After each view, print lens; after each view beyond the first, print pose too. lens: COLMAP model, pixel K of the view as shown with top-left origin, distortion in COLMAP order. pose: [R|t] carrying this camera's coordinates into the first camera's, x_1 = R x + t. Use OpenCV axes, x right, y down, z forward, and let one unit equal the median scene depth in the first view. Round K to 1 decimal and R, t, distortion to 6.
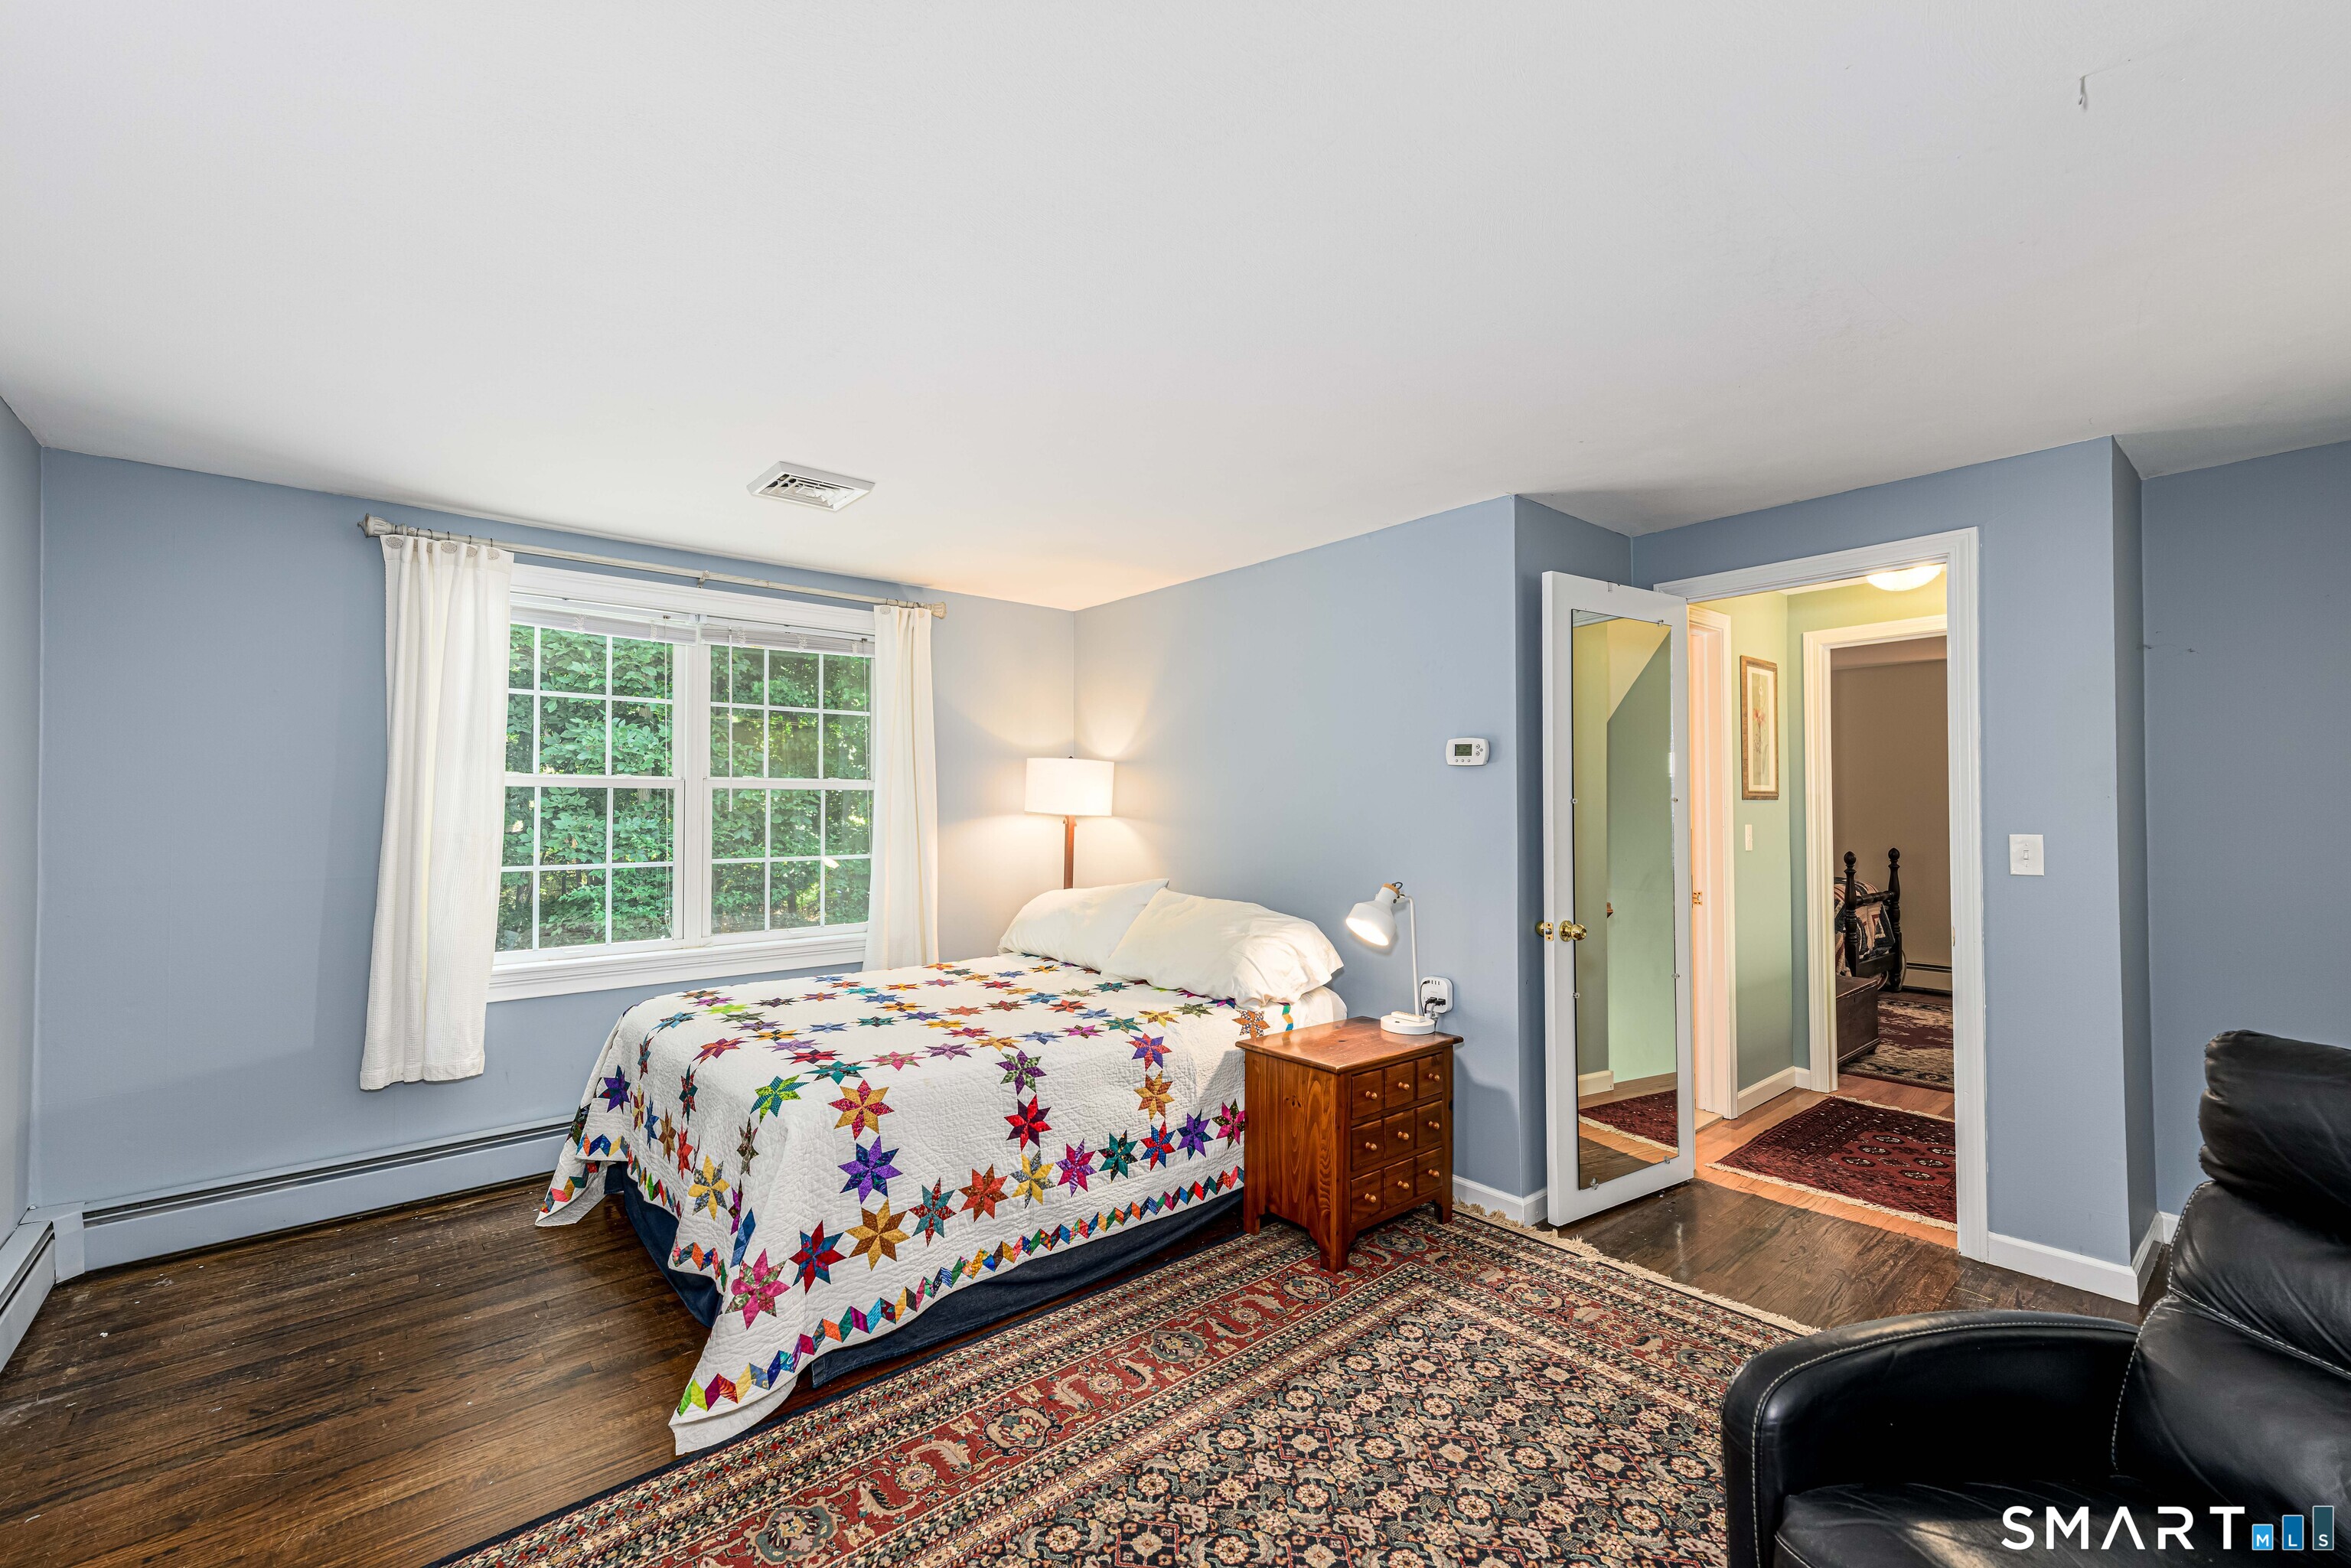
lens RADIAL K [[924.3, 0, 1170.5], [0, 924.3, 793.9], [0, 0, 1]] dist [0.013580, 0.000103]
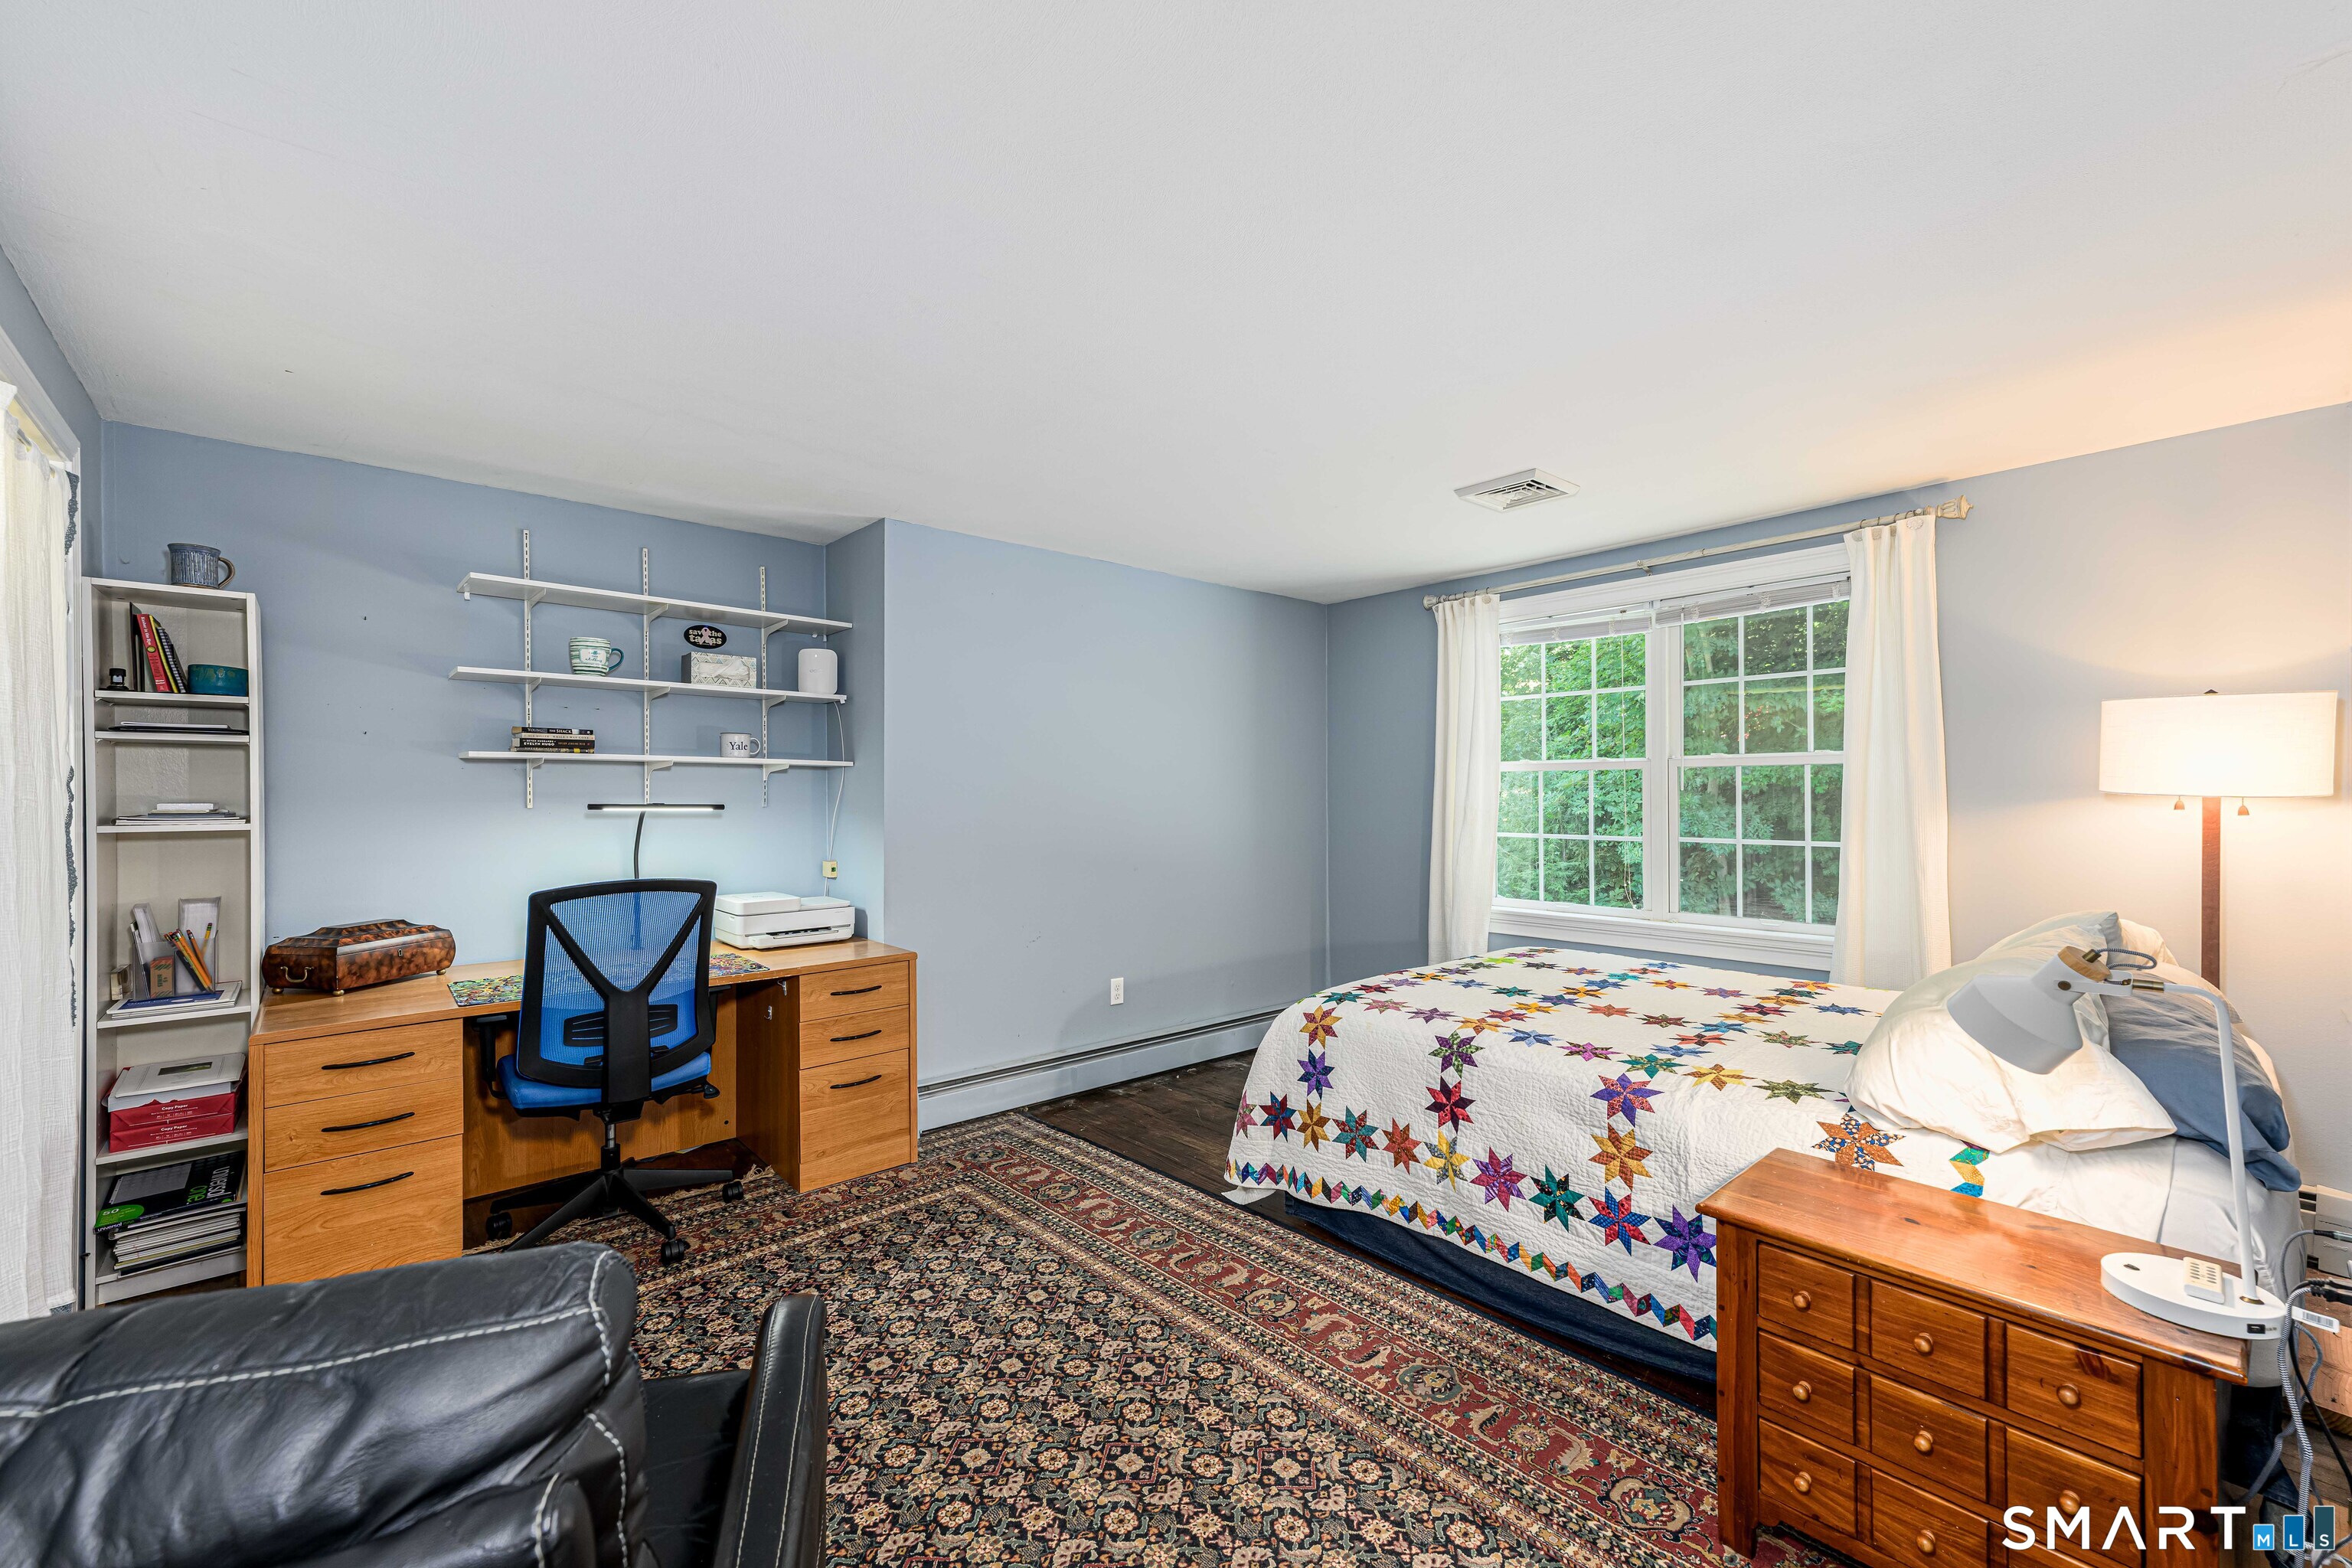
lens RADIAL K [[924.8, 0, 1169.6], [0, 924.8, 791.7], [0, 0, 1]] dist [0.013580, 0.000103]
pose [[0.059463, -0.001717, -0.998229, 0.794344], [0.023886, 0.999715, -0.000296, 0.012011], [0.997945, -0.023826, 0.059487, 0.624885]]
